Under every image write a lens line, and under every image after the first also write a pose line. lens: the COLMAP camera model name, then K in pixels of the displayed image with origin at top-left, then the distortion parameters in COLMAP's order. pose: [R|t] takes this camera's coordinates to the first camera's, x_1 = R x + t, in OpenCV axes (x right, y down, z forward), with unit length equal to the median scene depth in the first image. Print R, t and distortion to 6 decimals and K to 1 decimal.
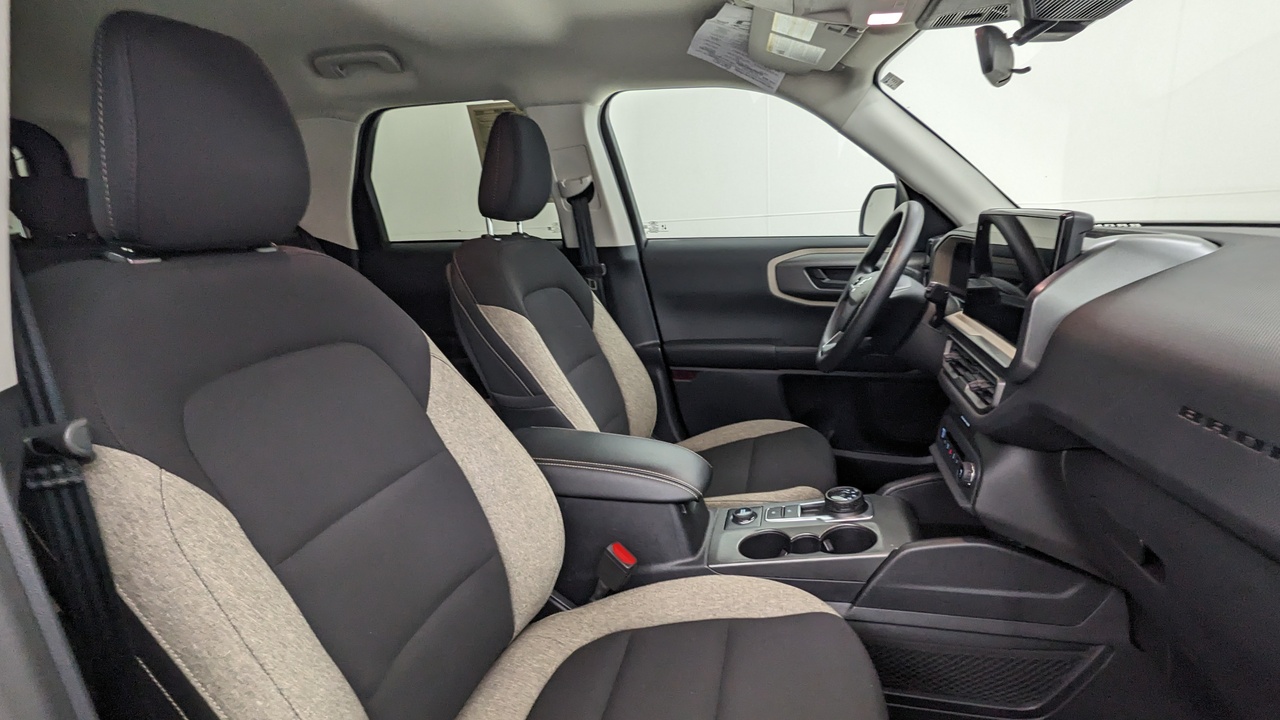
lens RADIAL K [[611.5, 0, 643.4], [0, 611.5, 363.3], [0, 0, 1]] dist [-0.002428, -0.001134]
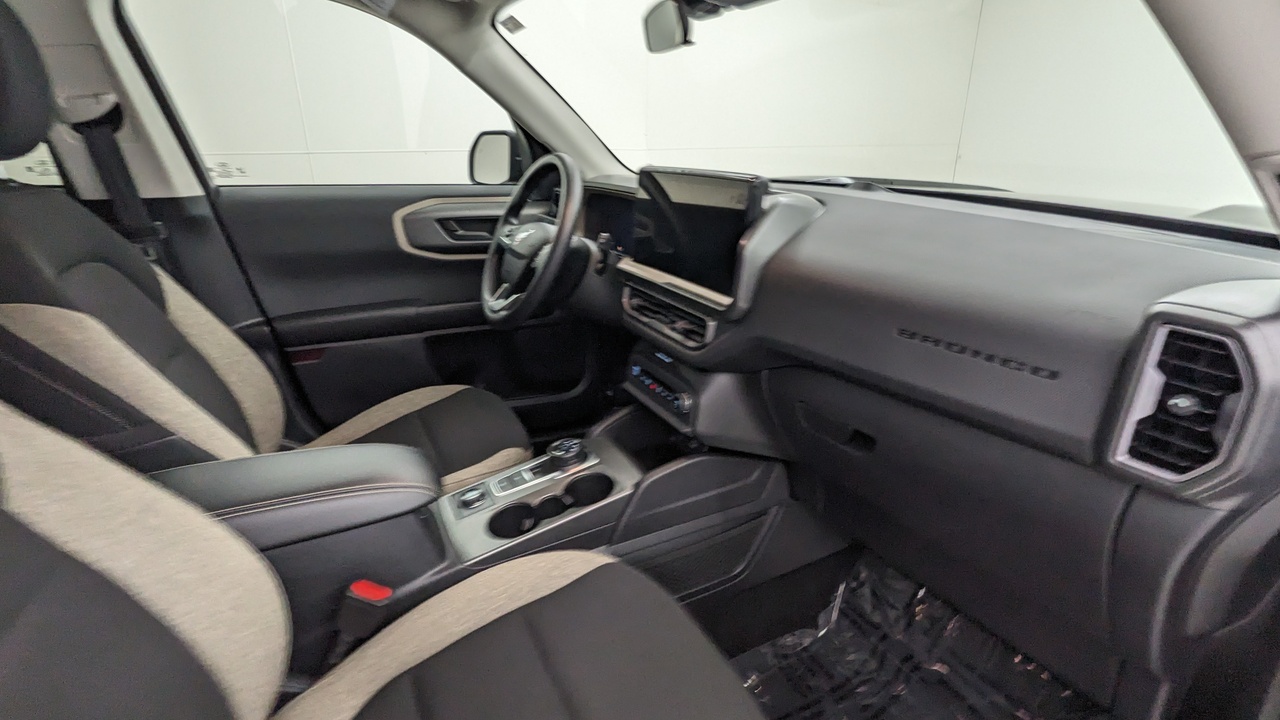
lens RADIAL K [[611.5, 0, 643.4], [0, 611.5, 363.3], [0, 0, 1]] dist [-0.002428, -0.001134]
pose [[0.748953, -0.181263, 0.637348, -0.149412], [0.119415, 0.983031, 0.139250, -0.038360], [-0.651774, -0.028183, 0.757890, 0.101286]]
